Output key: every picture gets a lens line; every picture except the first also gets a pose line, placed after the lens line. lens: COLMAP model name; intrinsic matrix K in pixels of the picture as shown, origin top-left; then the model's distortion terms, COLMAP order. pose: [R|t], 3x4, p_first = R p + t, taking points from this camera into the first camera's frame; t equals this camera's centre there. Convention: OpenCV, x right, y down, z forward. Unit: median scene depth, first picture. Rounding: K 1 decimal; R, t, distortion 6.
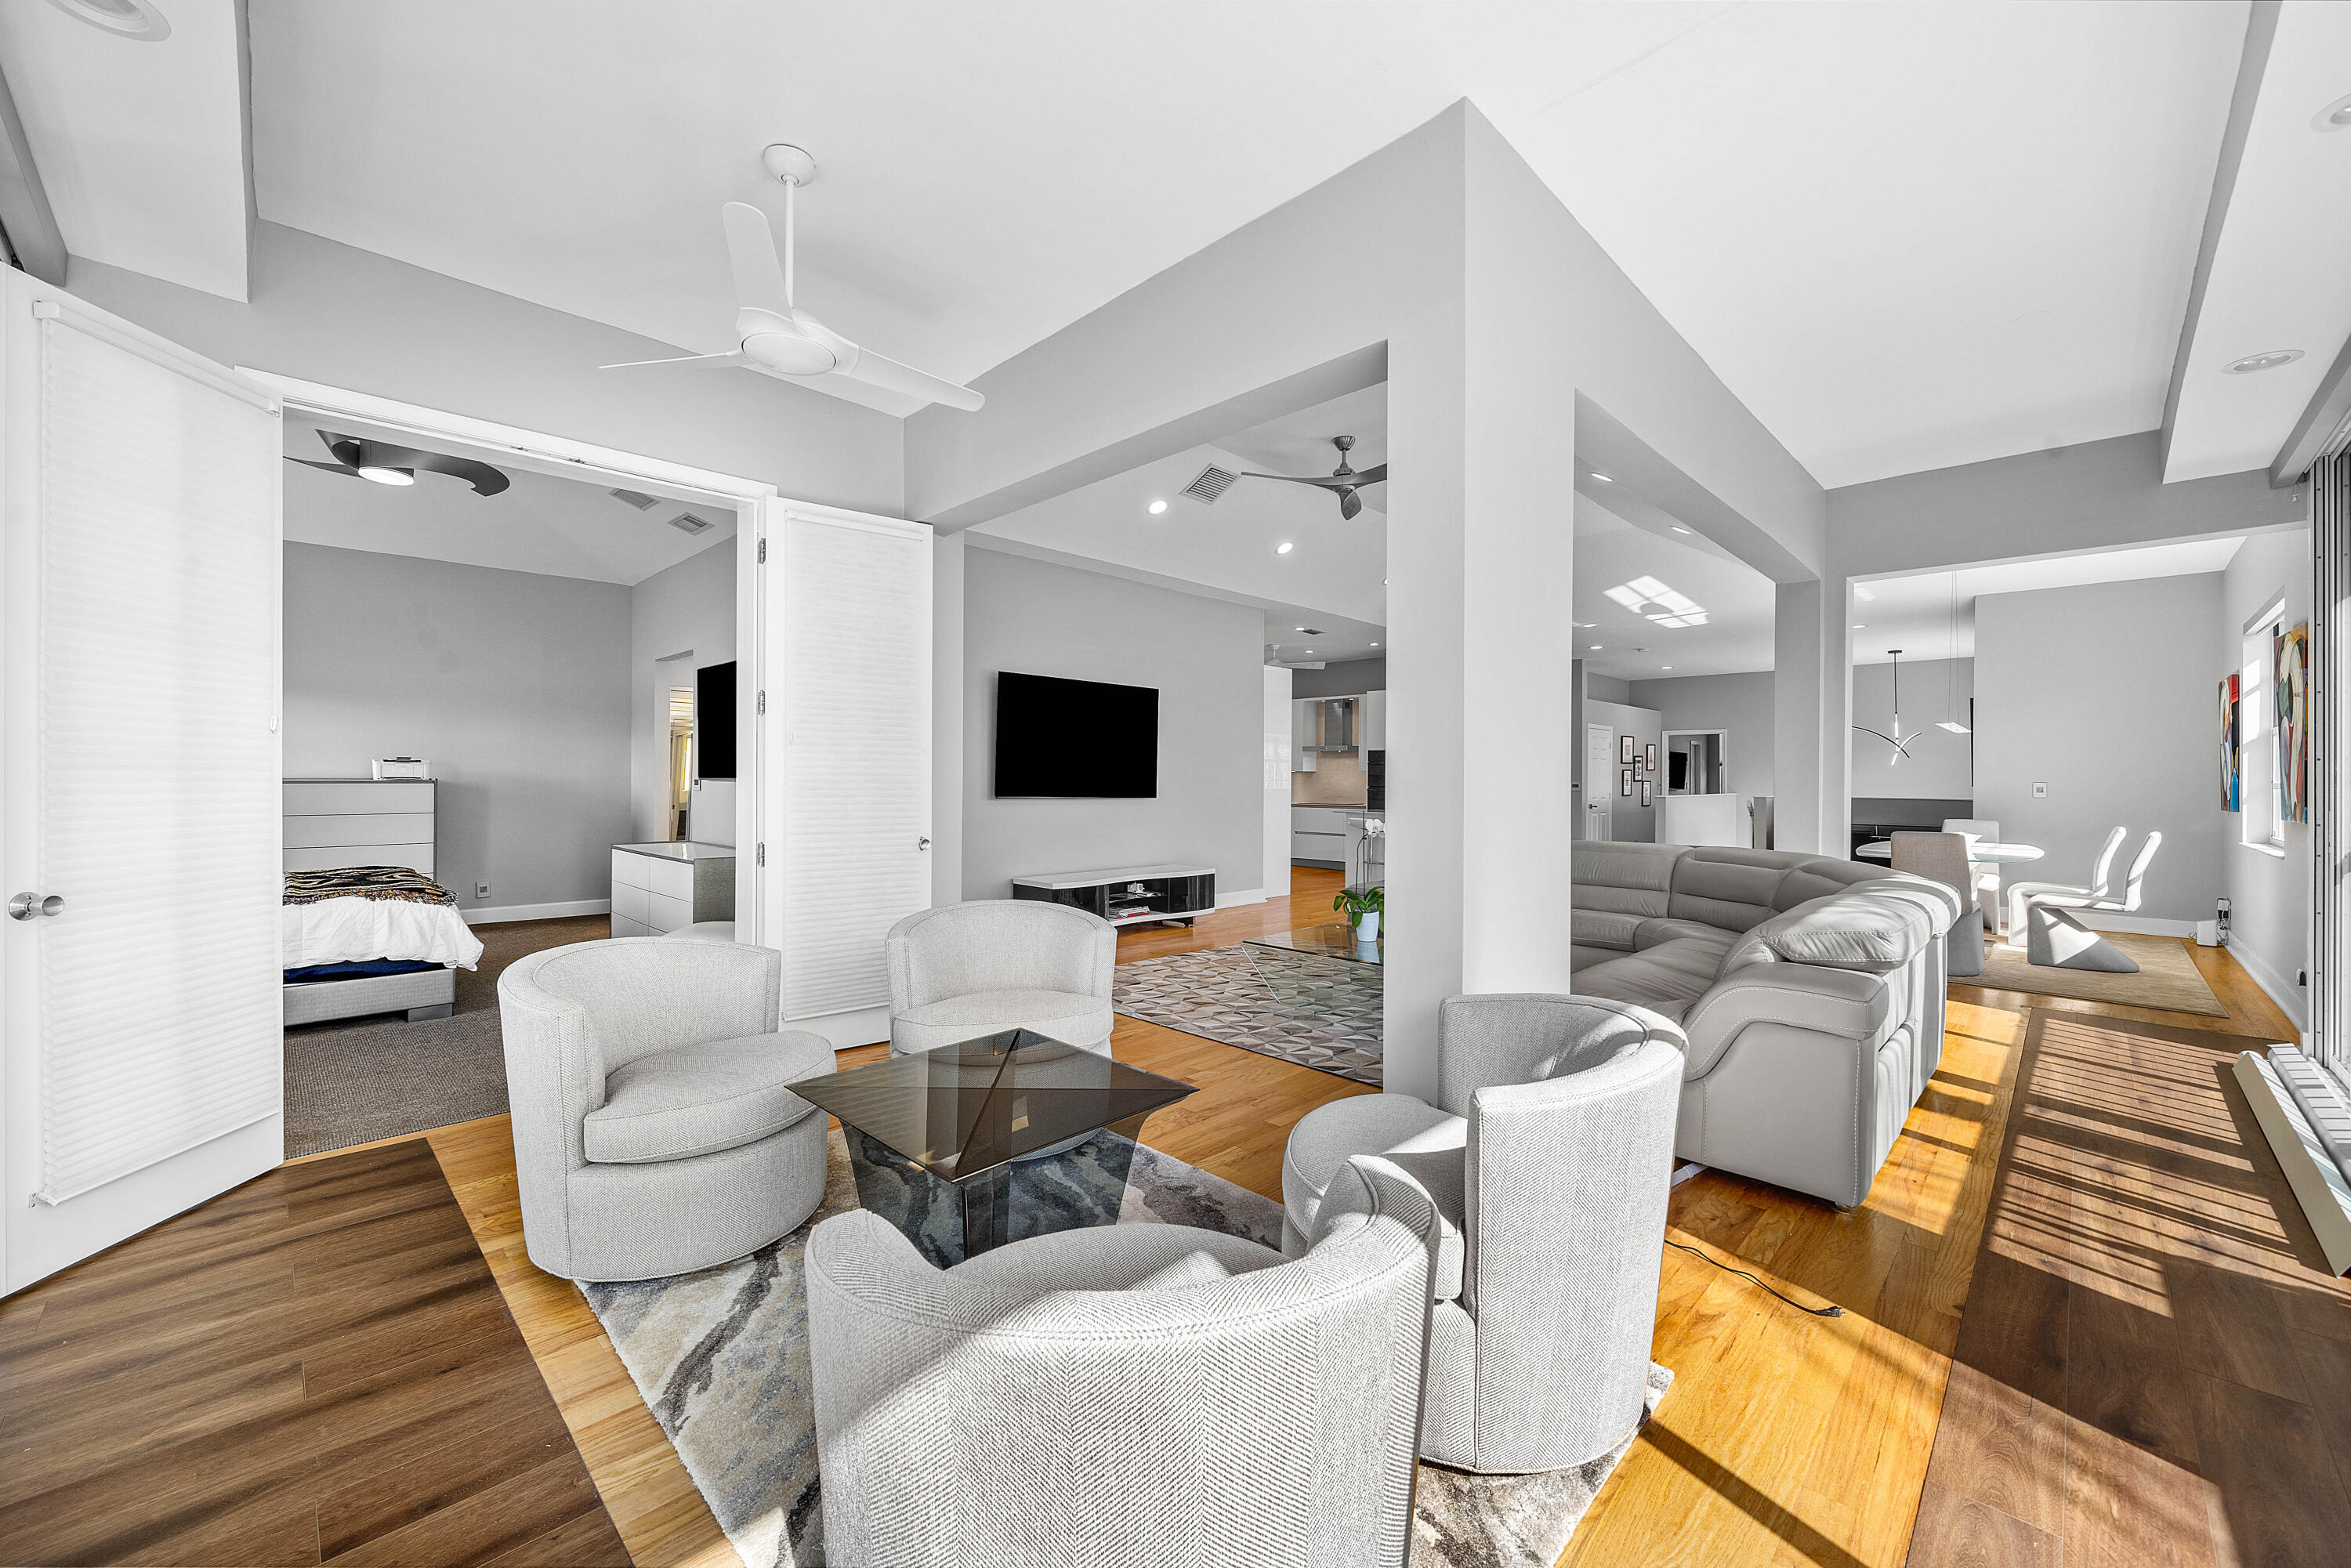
lens RADIAL K [[921.2, 0, 1185.7], [0, 921.2, 783.7], [0, 0, 1]] dist [0.002151, -0.000490]
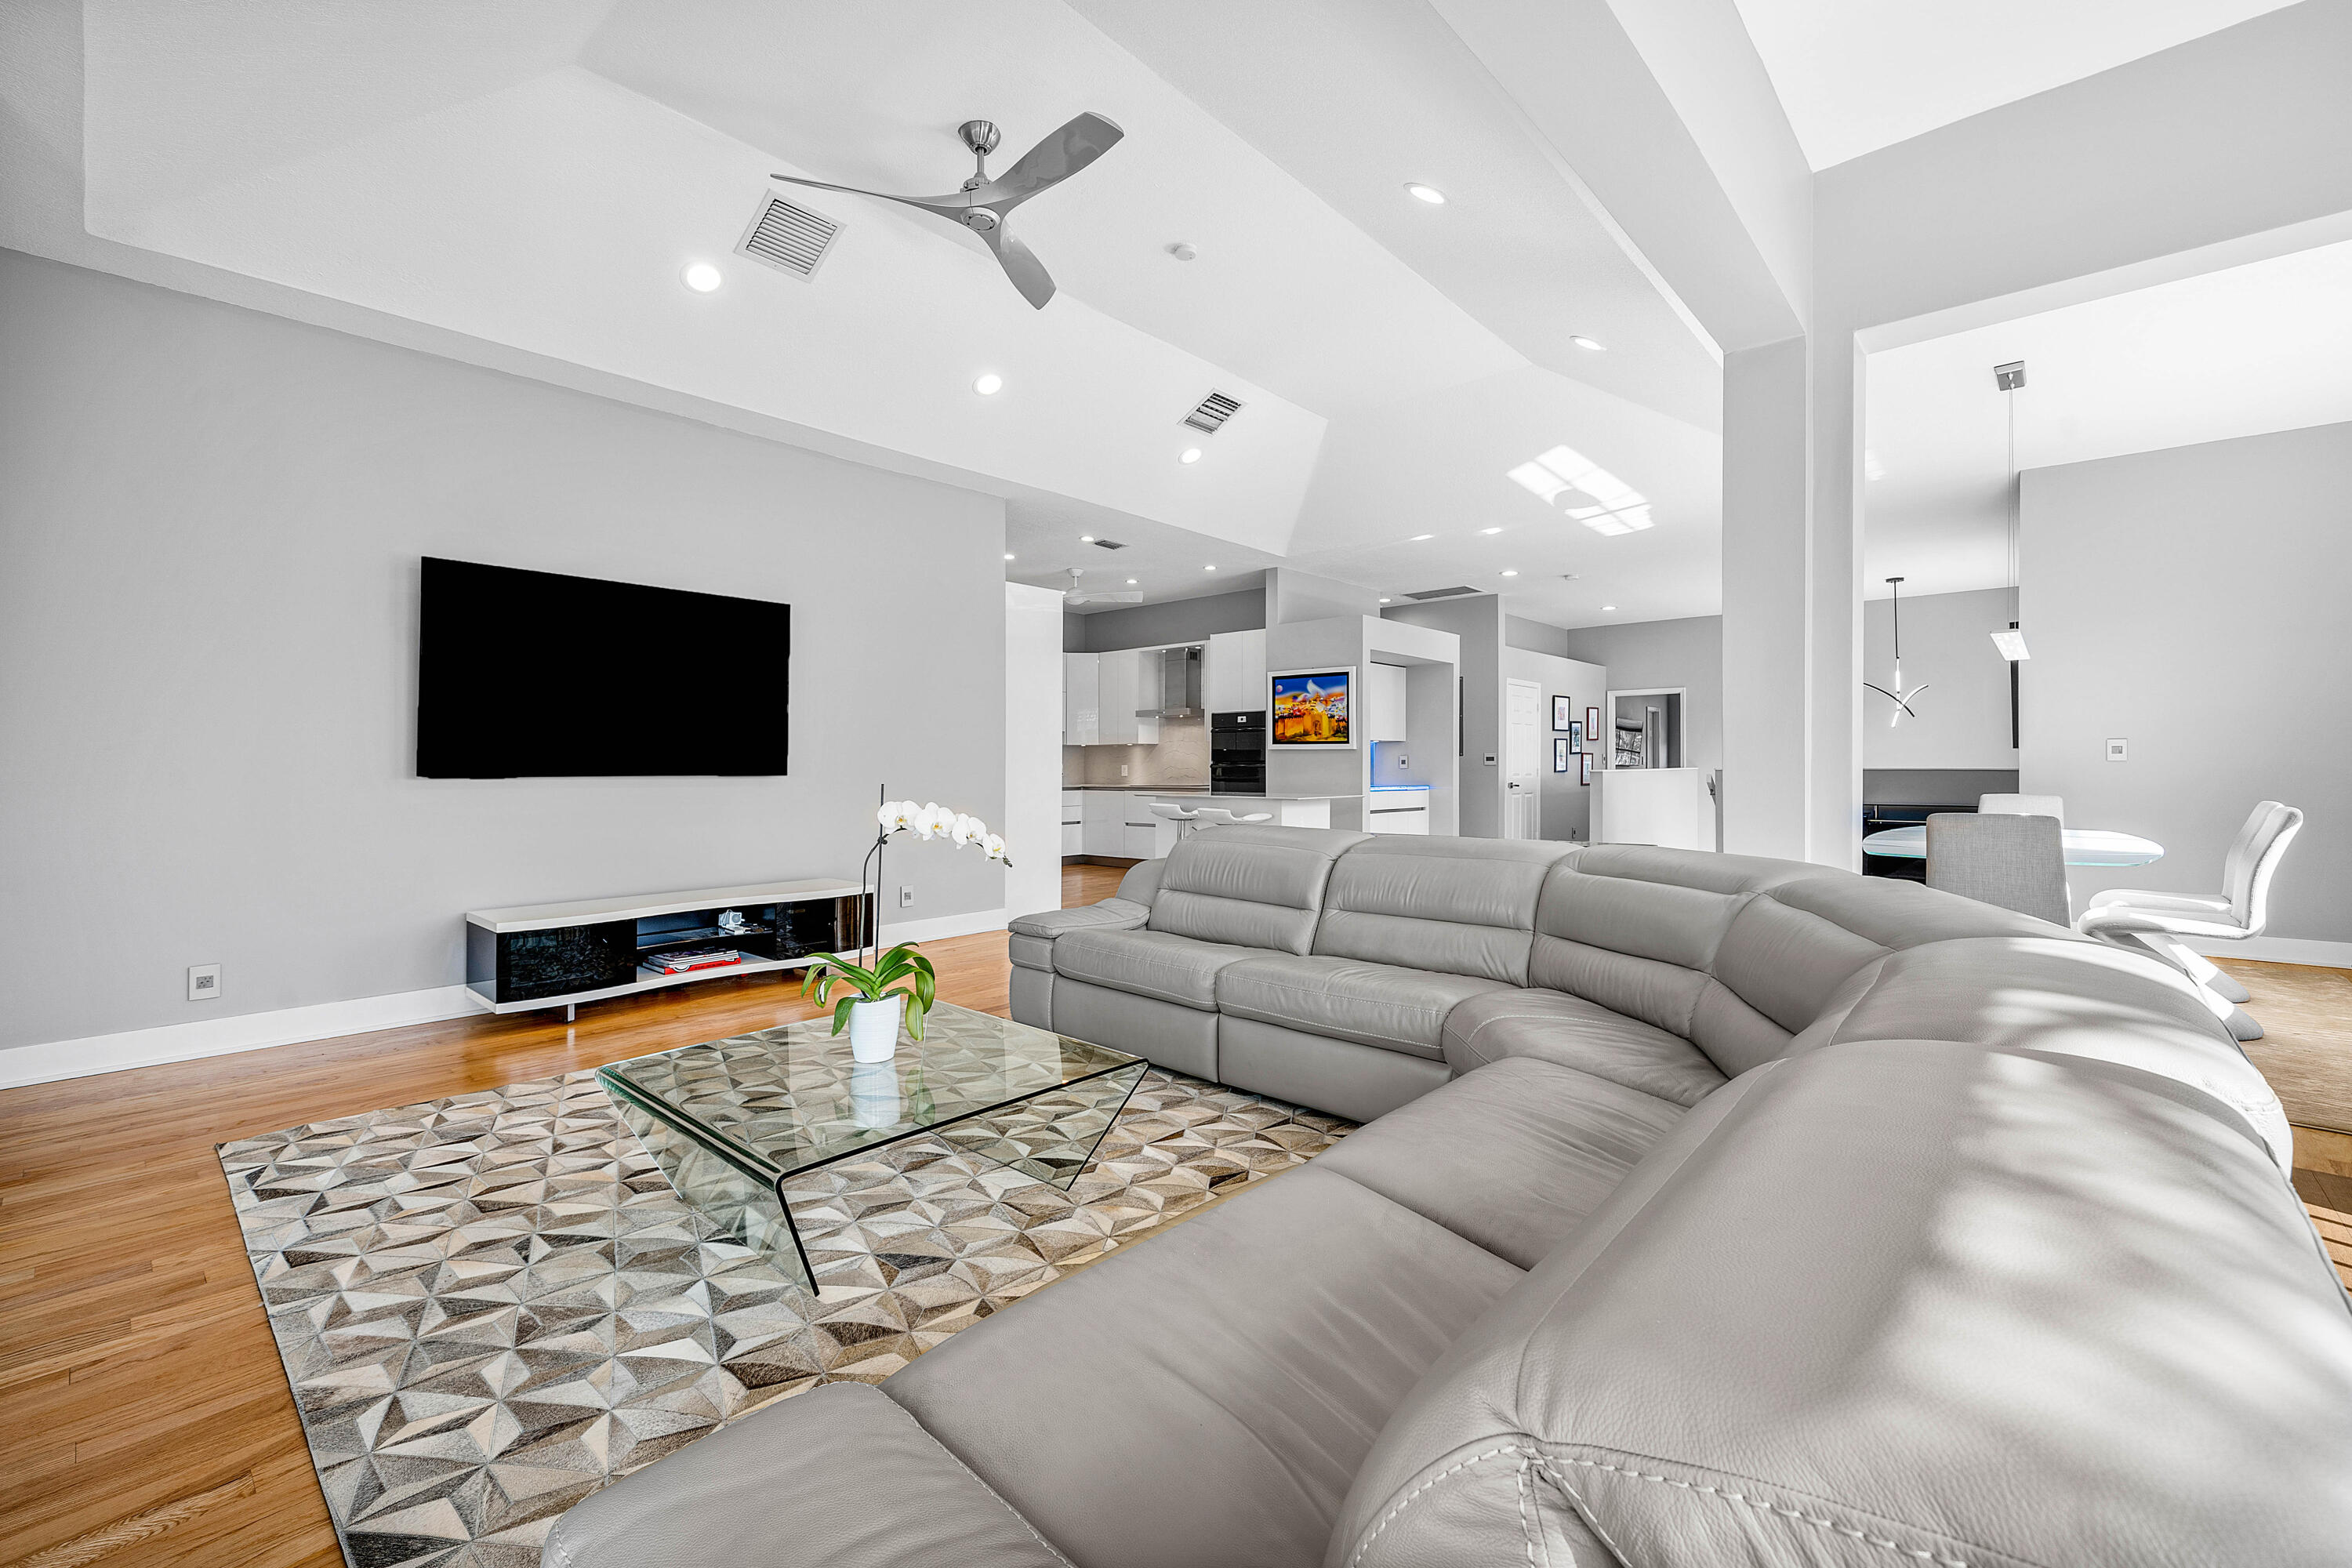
lens RADIAL K [[968.2, 0, 1170.3], [0, 968.2, 783.3], [0, 0, 1]] dist [-0.002124, -0.000171]
pose [[0.999633, -0.012359, 0.024115, 0.242346], [0.012080, 0.999859, 0.011706, 0.018312], [-0.024256, -0.011411, 0.999641, 0.361949]]
